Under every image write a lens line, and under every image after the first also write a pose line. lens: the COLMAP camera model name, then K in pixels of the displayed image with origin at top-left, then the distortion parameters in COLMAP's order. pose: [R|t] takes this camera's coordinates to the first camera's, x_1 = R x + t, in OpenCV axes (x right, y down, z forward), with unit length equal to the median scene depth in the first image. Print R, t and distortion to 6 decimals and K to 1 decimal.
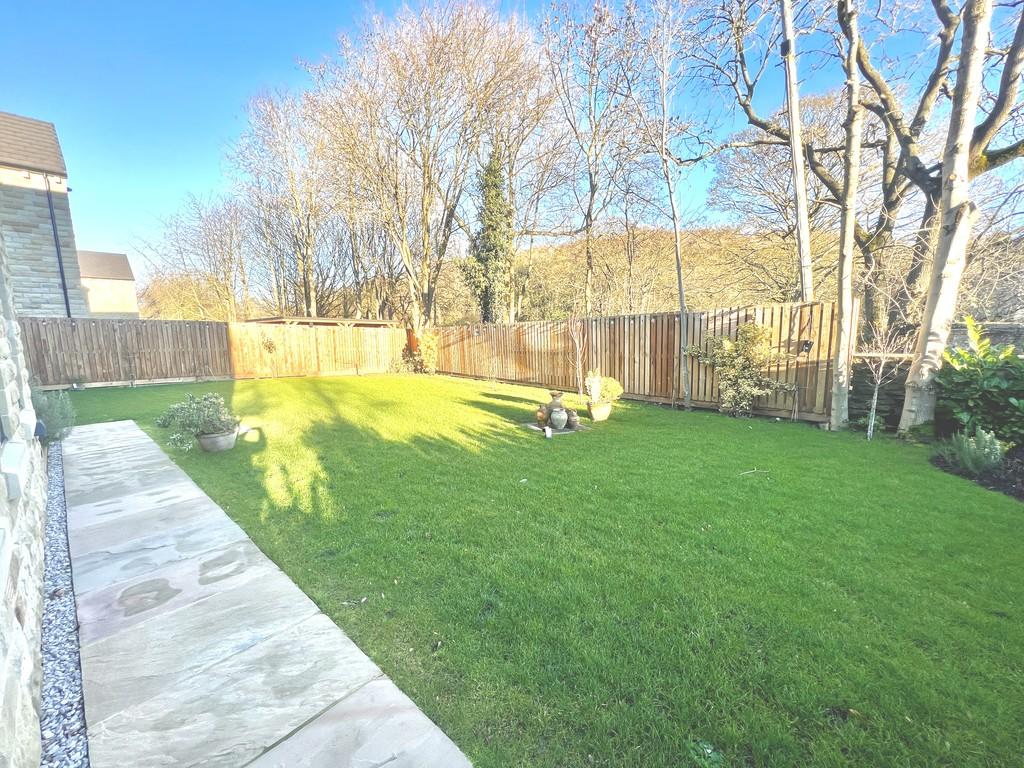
lens RADIAL K [[409.8, 0, 512.3], [0, 409.8, 380.0], [0, 0, 1]] dist [-0.002771, 0.000958]
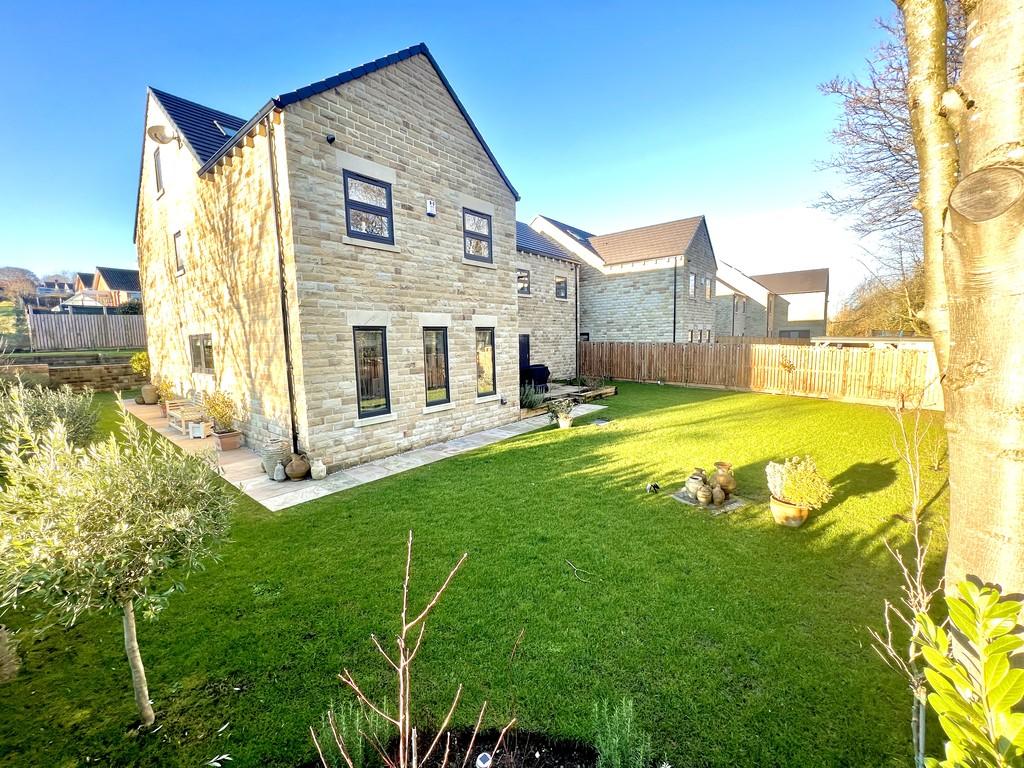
lens RADIAL K [[409.8, 0, 512.0], [0, 409.8, 386.0], [0, 0, 1]] dist [-0.002771, 0.000958]
pose [[0.035647, 0.139168, -0.989627, 1.175849], [-0.103650, 0.985431, 0.134844, -0.263330], [0.993975, 0.097768, 0.049552, 0.587475]]
